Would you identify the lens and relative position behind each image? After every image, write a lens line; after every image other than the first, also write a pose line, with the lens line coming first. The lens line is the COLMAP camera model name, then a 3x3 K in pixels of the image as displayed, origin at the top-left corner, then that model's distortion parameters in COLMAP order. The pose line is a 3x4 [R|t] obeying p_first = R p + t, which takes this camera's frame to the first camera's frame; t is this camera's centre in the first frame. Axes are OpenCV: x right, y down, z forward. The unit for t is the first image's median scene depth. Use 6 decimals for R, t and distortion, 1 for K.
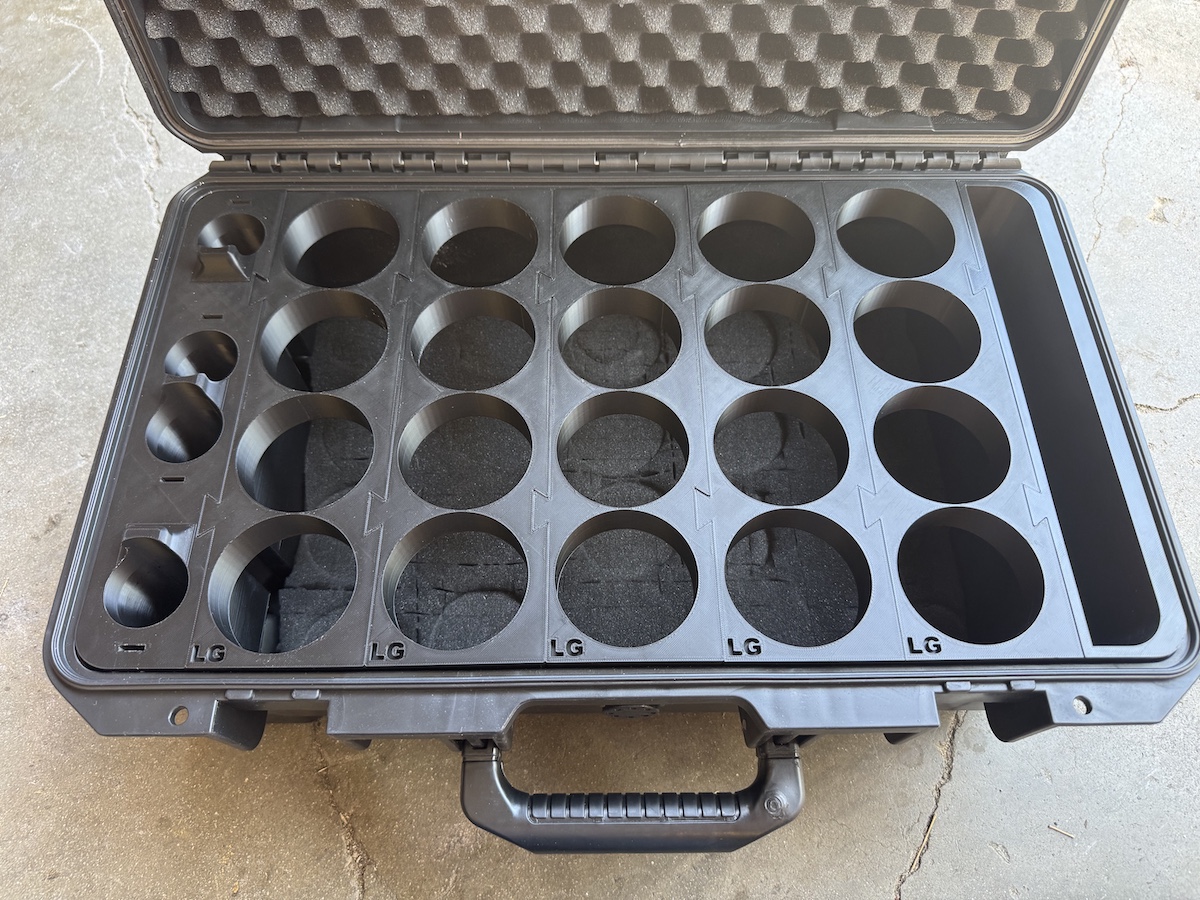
lens RADIAL K [[862.5, 0, 600.0], [0, 862.5, 450.0], [0, 0, 1]] dist [-0.004777, -0.003364]
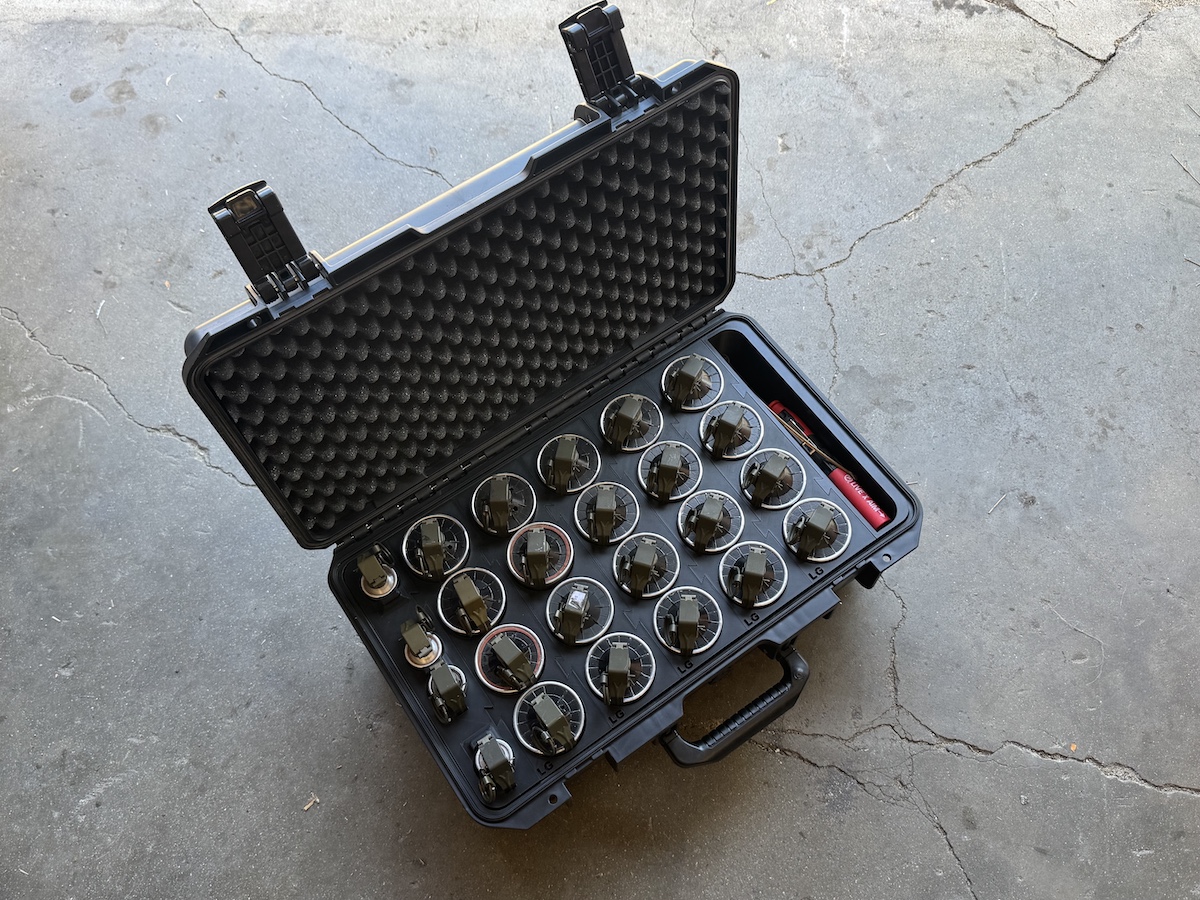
lens RADIAL K [[1122.5, 0, 600.0], [0, 1122.5, 450.0], [0, 0, 1]] dist [0.167285, 0.000440]
pose [[0.825184, -0.514987, 0.232078, -0.551364], [0.509721, 0.855934, 0.086959, -0.539903], [-0.243426, 0.046538, 0.968802, -1.574126]]
